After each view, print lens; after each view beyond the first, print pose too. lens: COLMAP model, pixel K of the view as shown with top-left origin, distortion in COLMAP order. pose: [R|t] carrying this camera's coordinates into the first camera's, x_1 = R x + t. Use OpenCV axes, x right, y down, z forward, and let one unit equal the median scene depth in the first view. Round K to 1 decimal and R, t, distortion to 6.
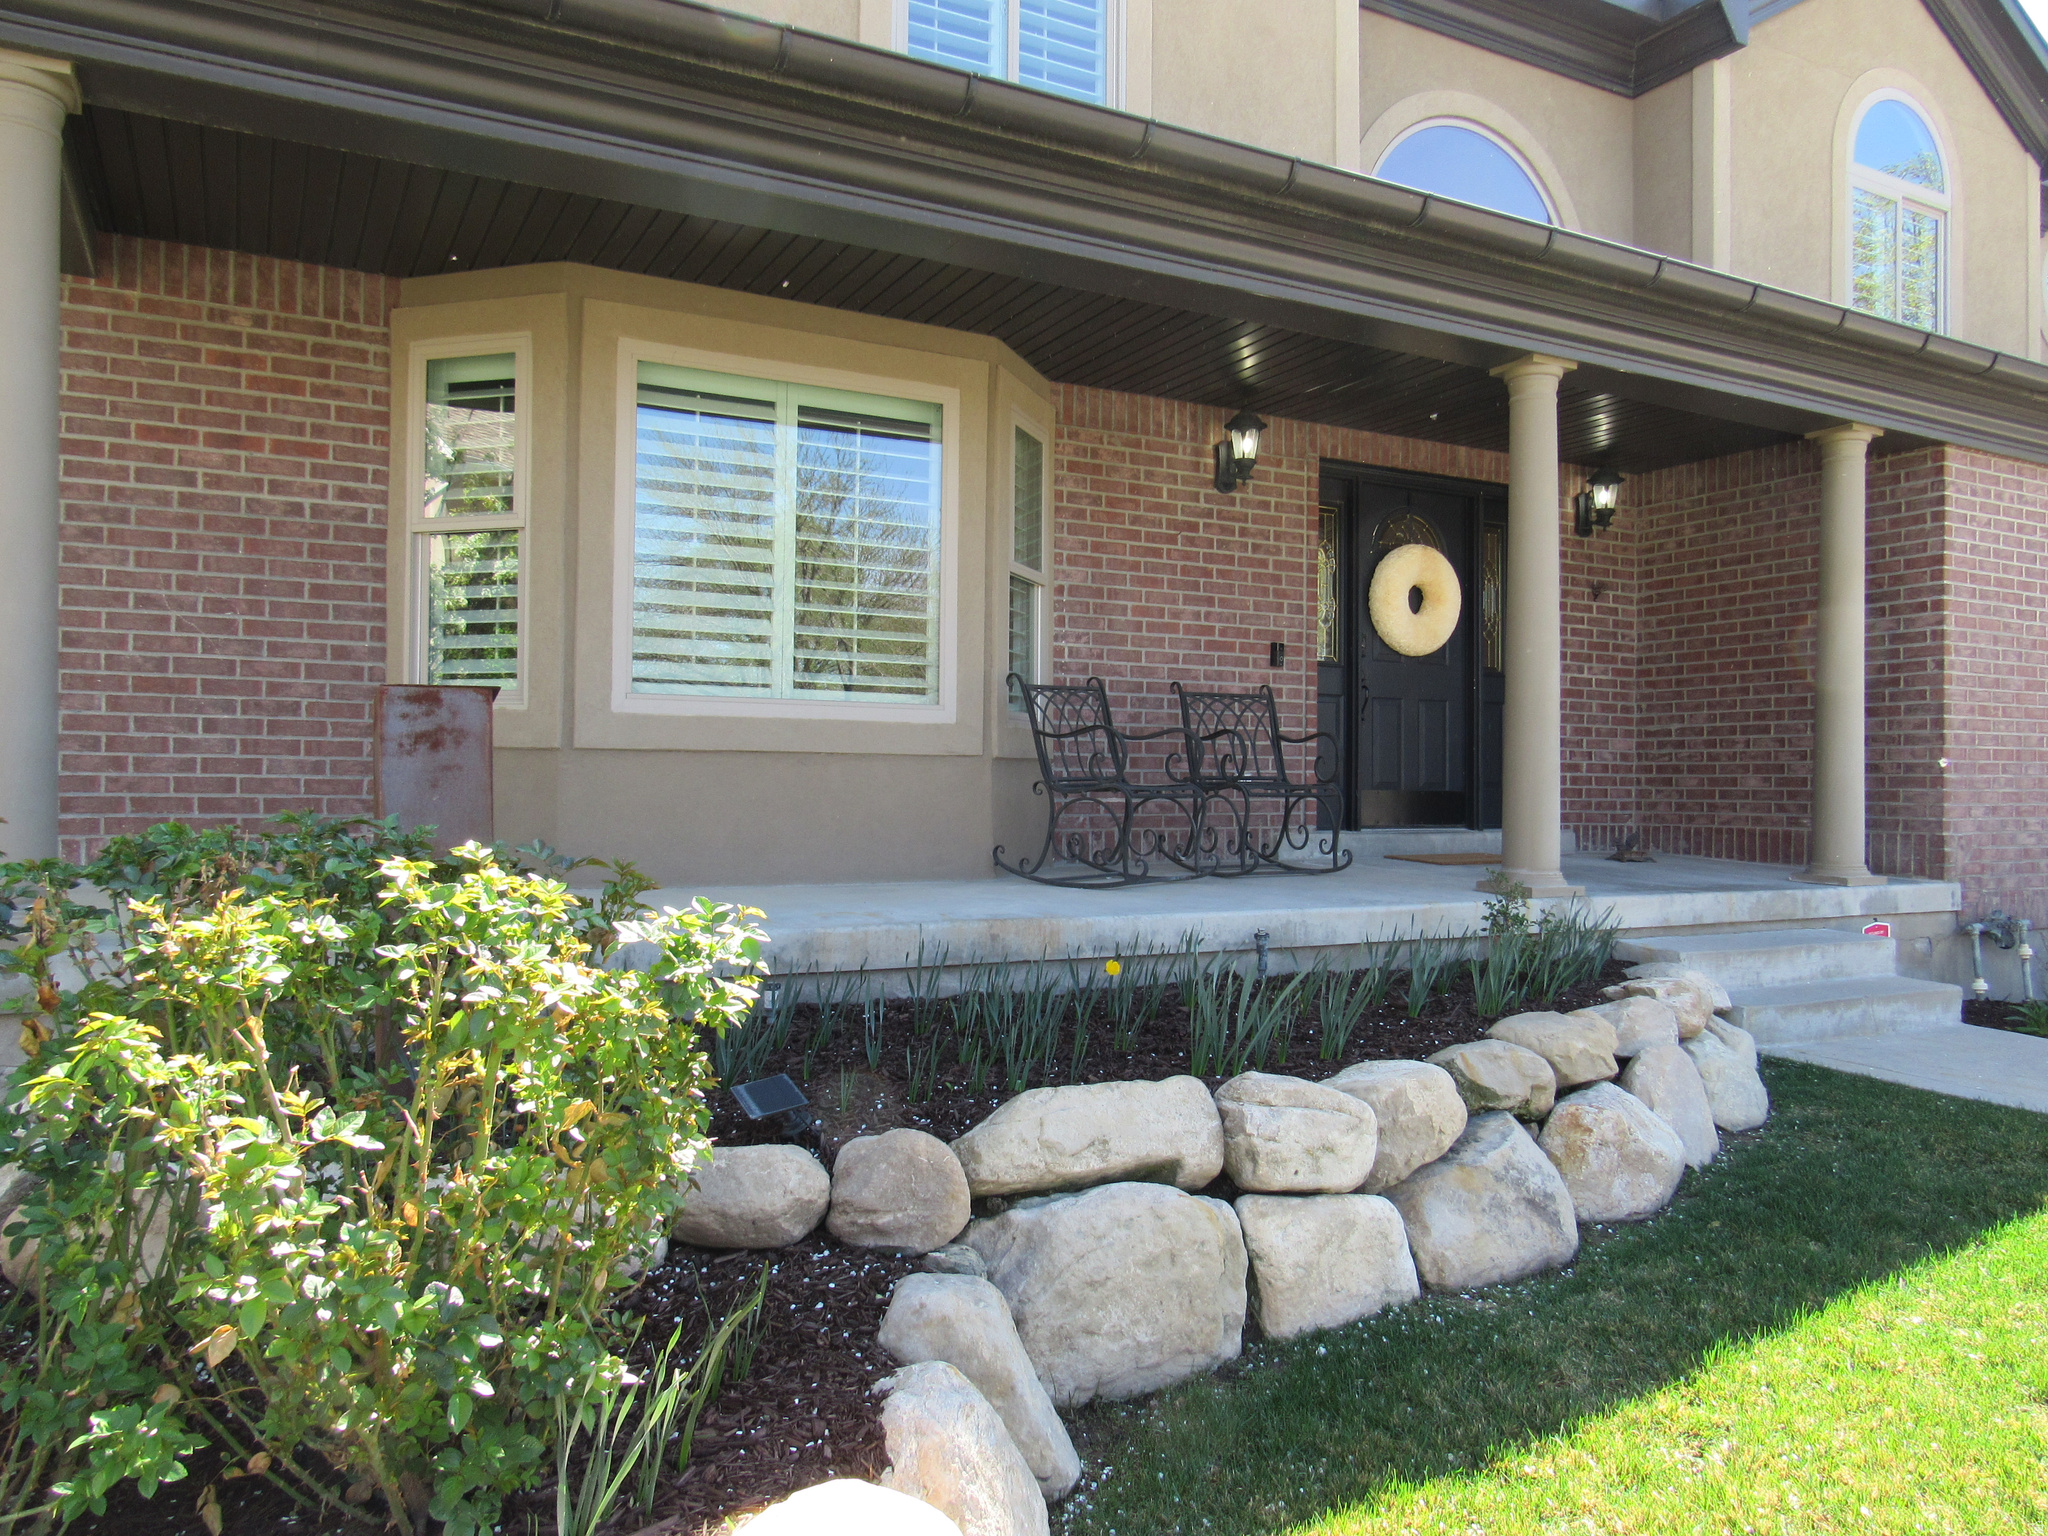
lens RADIAL K [[1469.7, 0, 1024.0], [0, 1469.7, 768.0], [0, 0, 1]] dist [-0.033009, 0.001656]
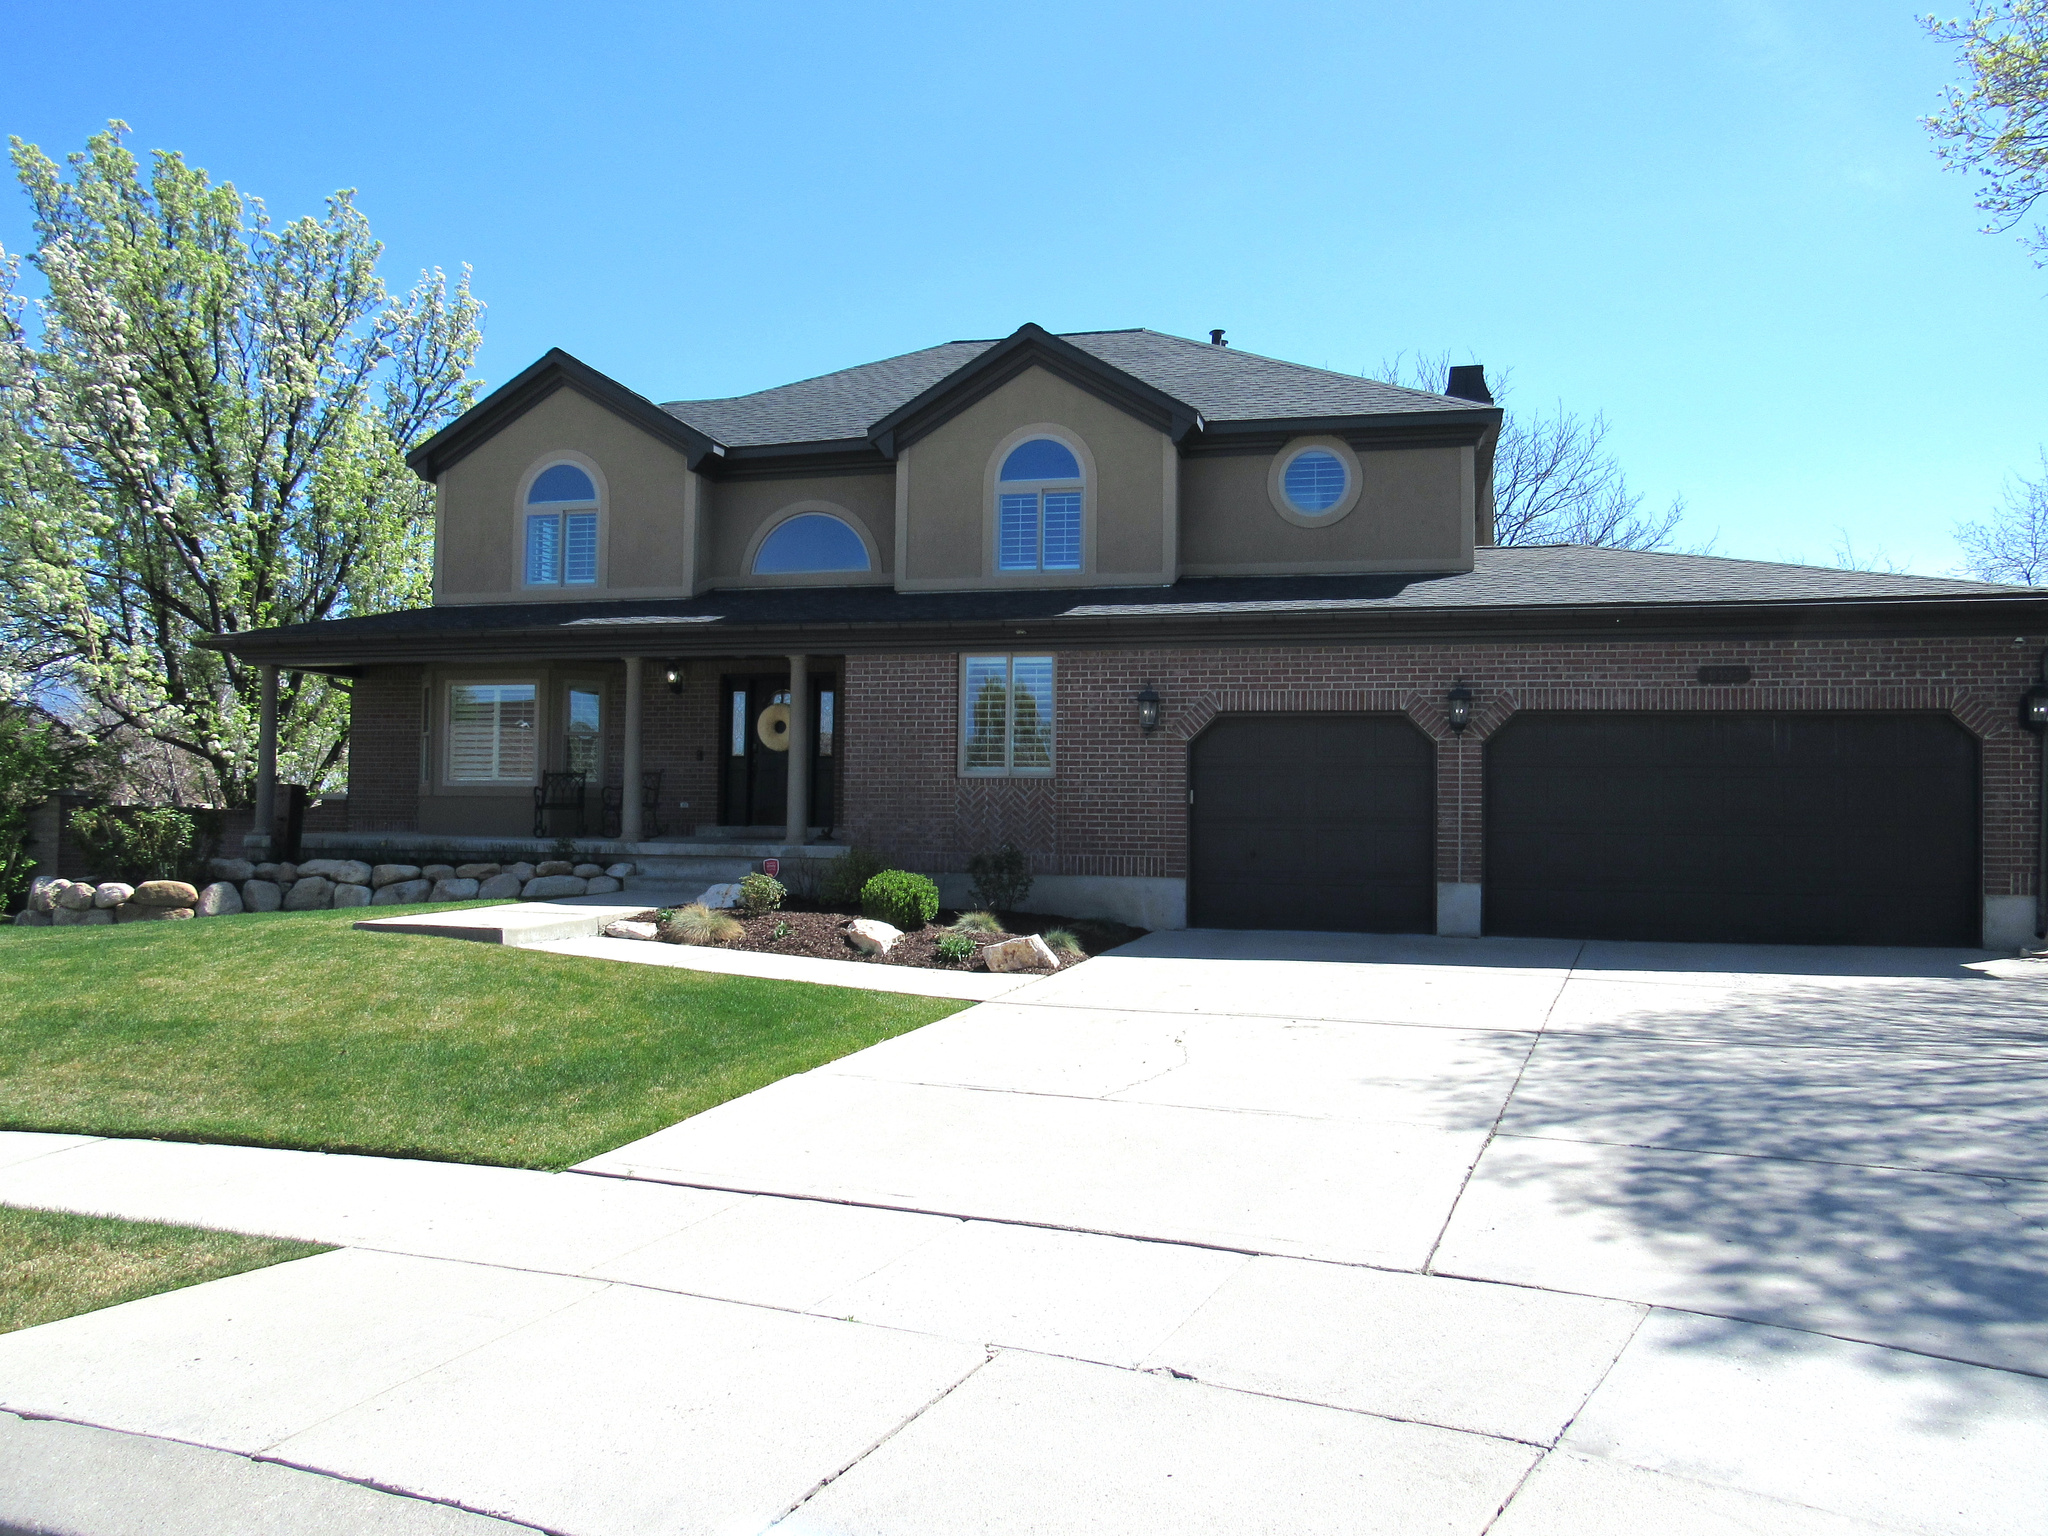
lens RADIAL K [[1469.7, 0, 1024.0], [0, 1469.7, 768.0], [0, 0, 1]] dist [-0.033009, 0.001656]
pose [[0.746018, -0.028287, -0.665324, 2.324123], [0.004475, 0.999288, -0.037467, 0.042941], [0.665910, 0.024974, 0.745614, -0.522812]]
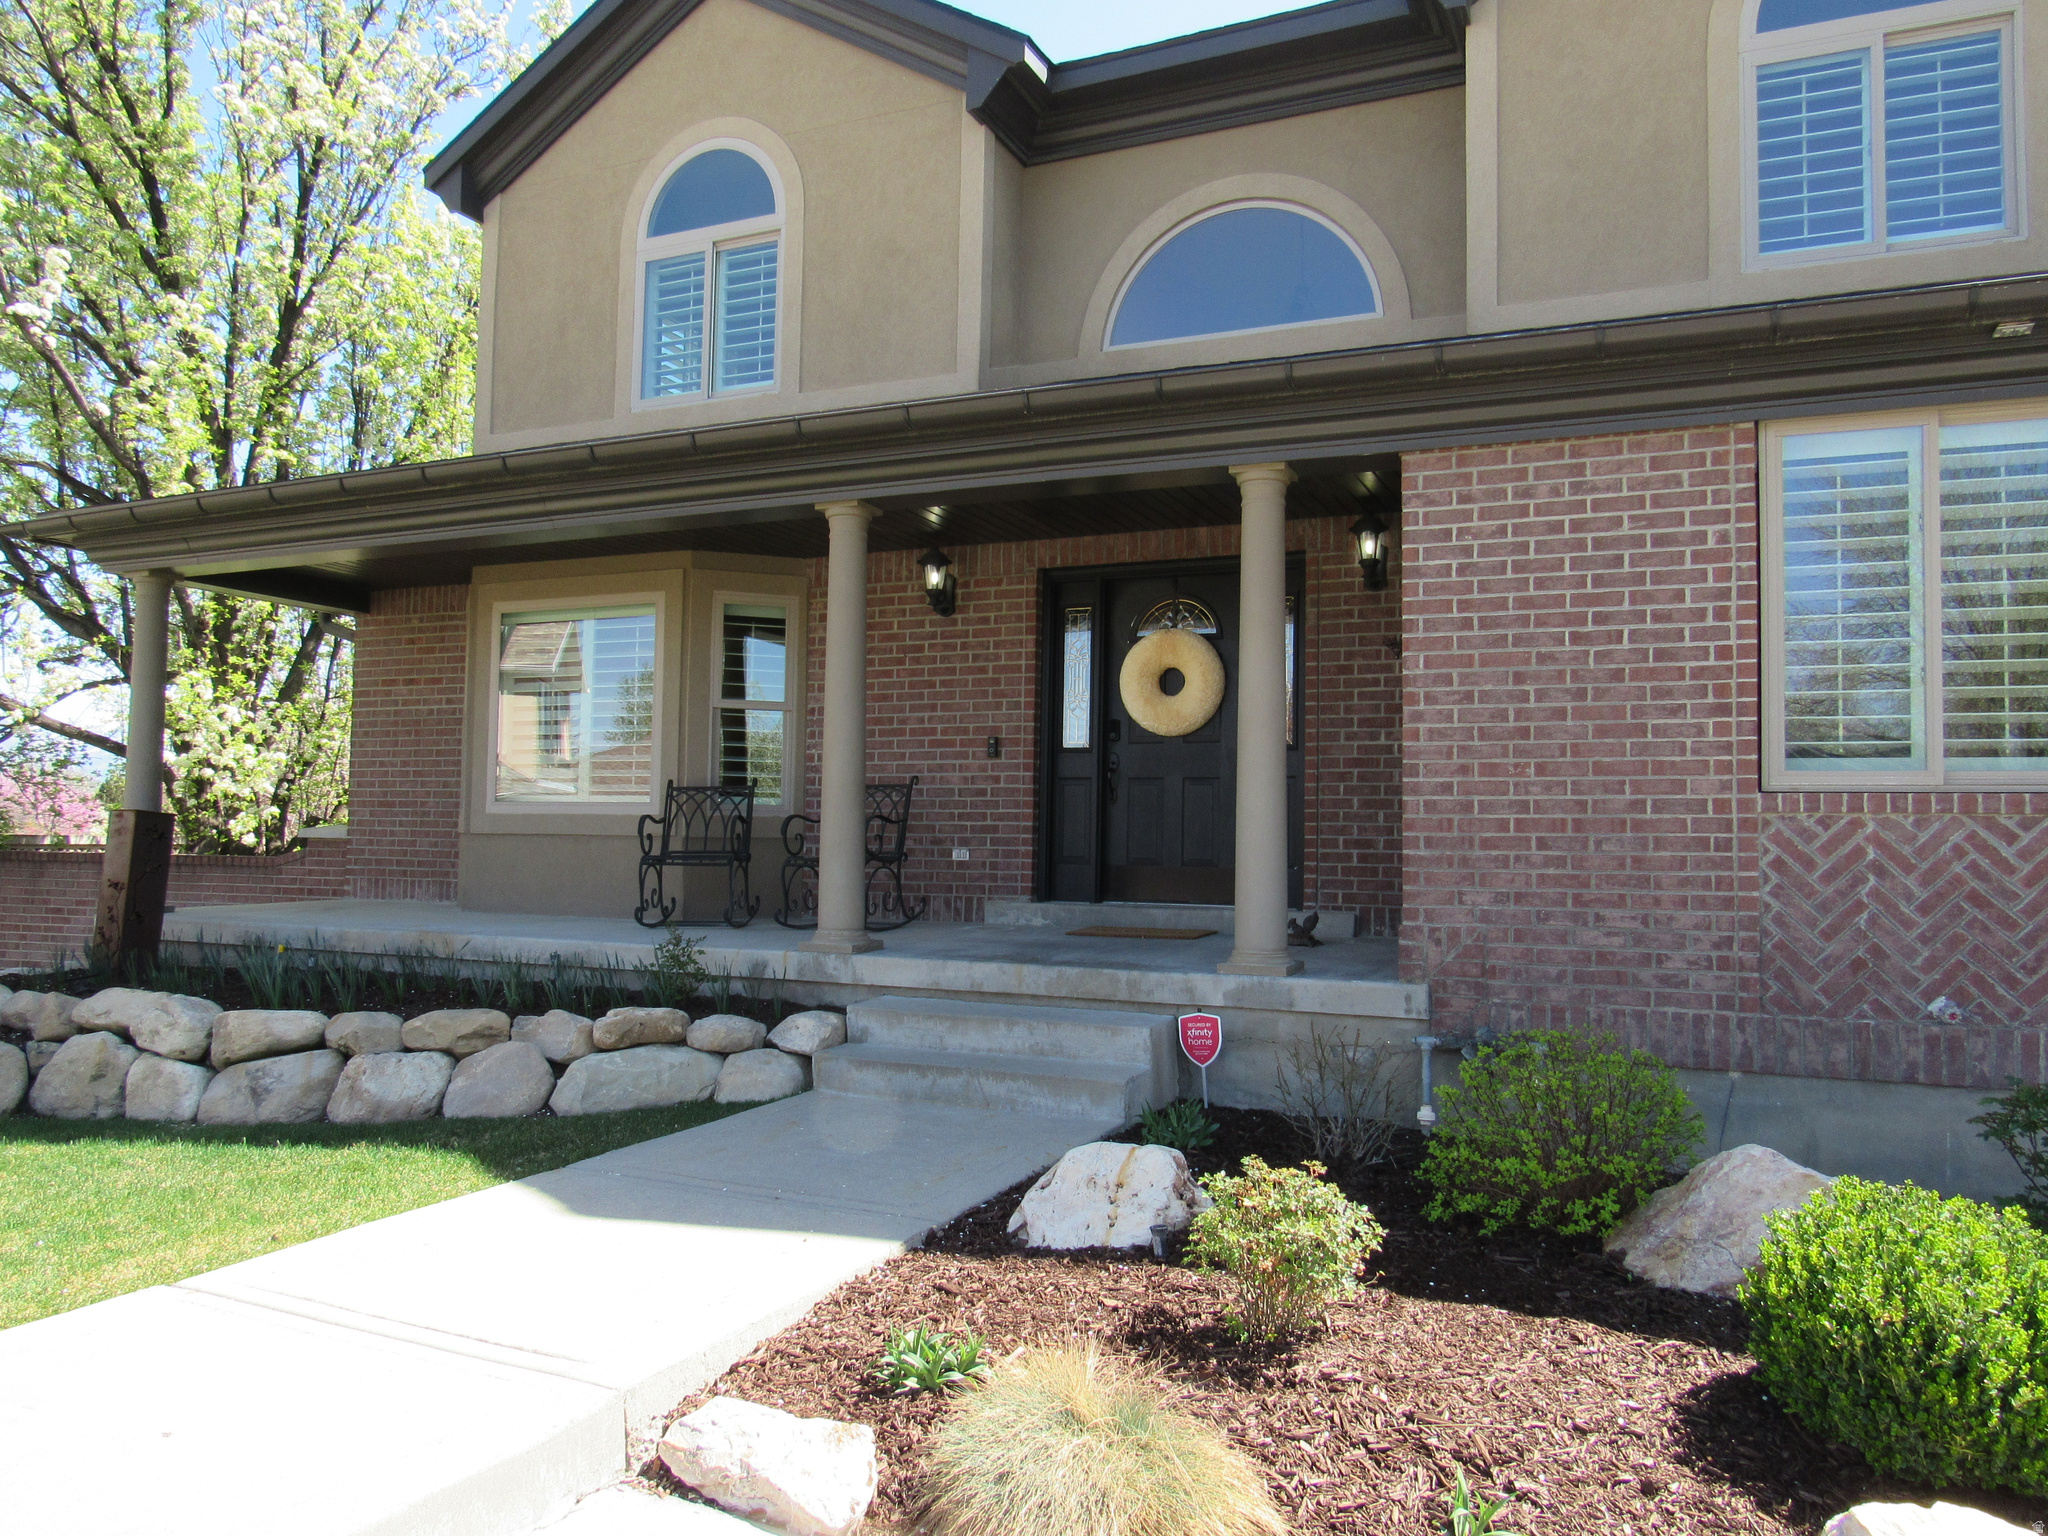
lens RADIAL K [[1469.7, 0, 1024.0], [0, 1469.7, 768.0], [0, 0, 1]] dist [-0.033009, 0.001656]
pose [[0.620675, -0.042955, -0.782890, 1.122440], [0.000616, 0.998525, -0.054297, 0.002535], [0.784068, 0.033218, 0.619786, 0.307378]]
